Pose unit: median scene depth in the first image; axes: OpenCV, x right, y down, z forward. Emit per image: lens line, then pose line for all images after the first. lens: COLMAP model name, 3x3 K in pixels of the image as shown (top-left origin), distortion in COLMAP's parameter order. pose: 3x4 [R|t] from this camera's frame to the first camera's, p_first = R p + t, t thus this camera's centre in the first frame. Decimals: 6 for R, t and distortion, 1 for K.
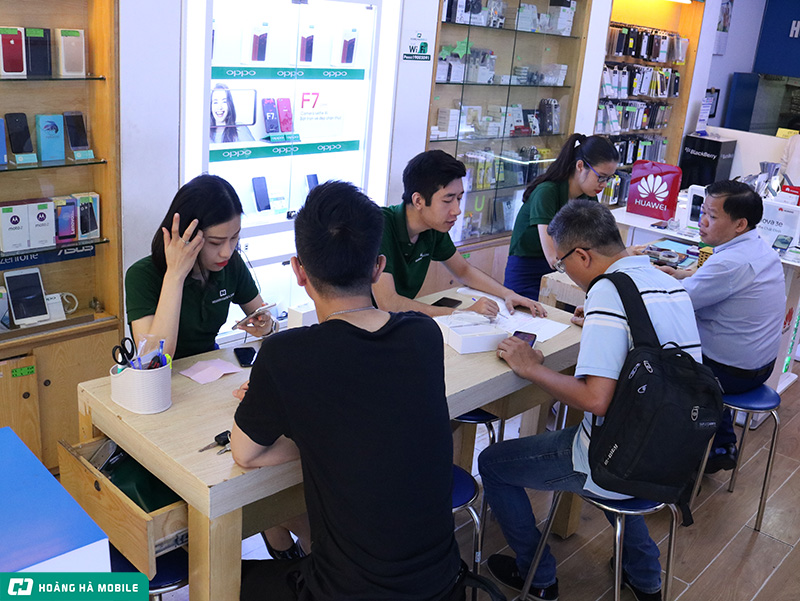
lens RADIAL K [[798.0, 0, 400.0], [0, 798.0, 300.5], [0, 0, 1]] dist [-0.135871, 0.091405]
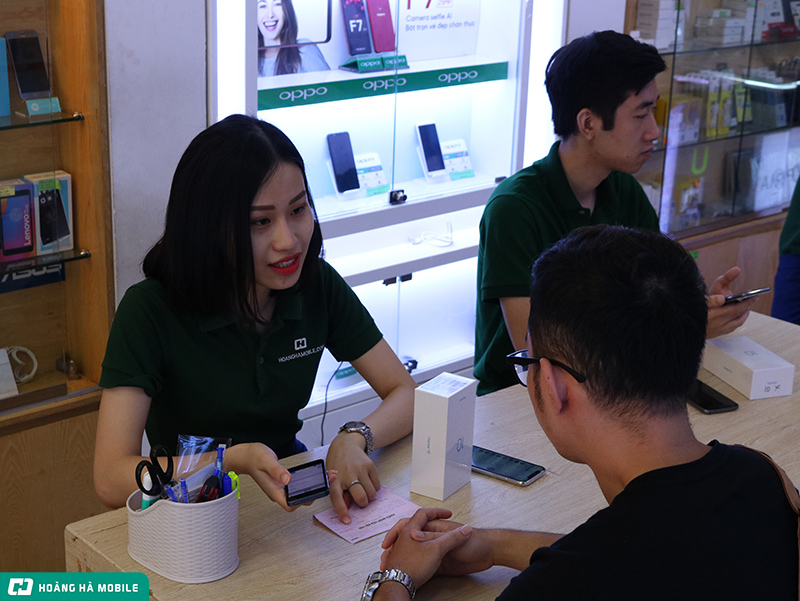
lens RADIAL K [[1328.6, 0, 400.0], [0, 1328.6, 300.5], [0, 0, 1]] dist [-0.062797, 0.064580]
pose [[0.995232, -0.027500, -0.093579, -0.050032], [0.025943, 0.999505, -0.017814, -0.017382], [0.094023, 0.015301, 0.995452, 0.052880]]
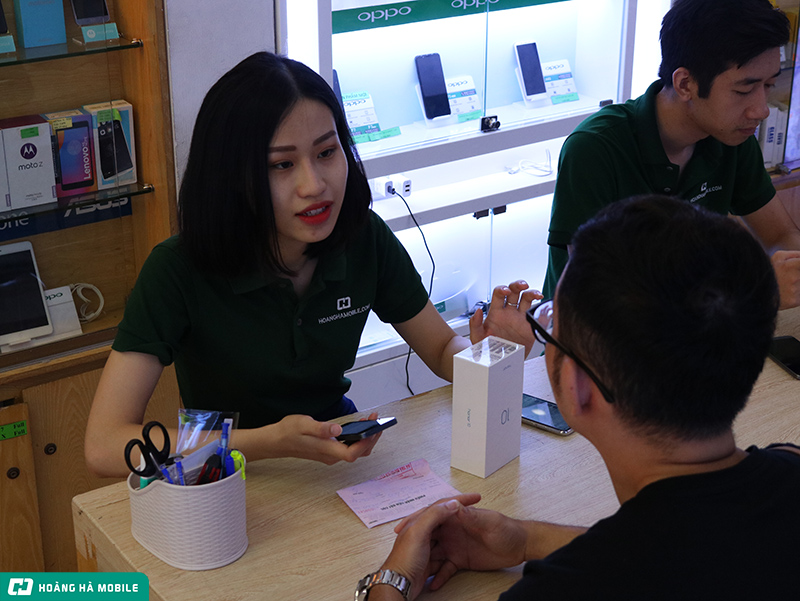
lens RADIAL K [[1328.6, 0, 400.0], [0, 1328.6, 300.5], [0, 0, 1]] dist [-0.062797, 0.064580]
pose [[0.977980, -0.006577, -0.208594, -0.010798], [0.017262, 0.998628, 0.049448, -0.036578], [0.207983, -0.051960, 0.976751, 0.117453]]
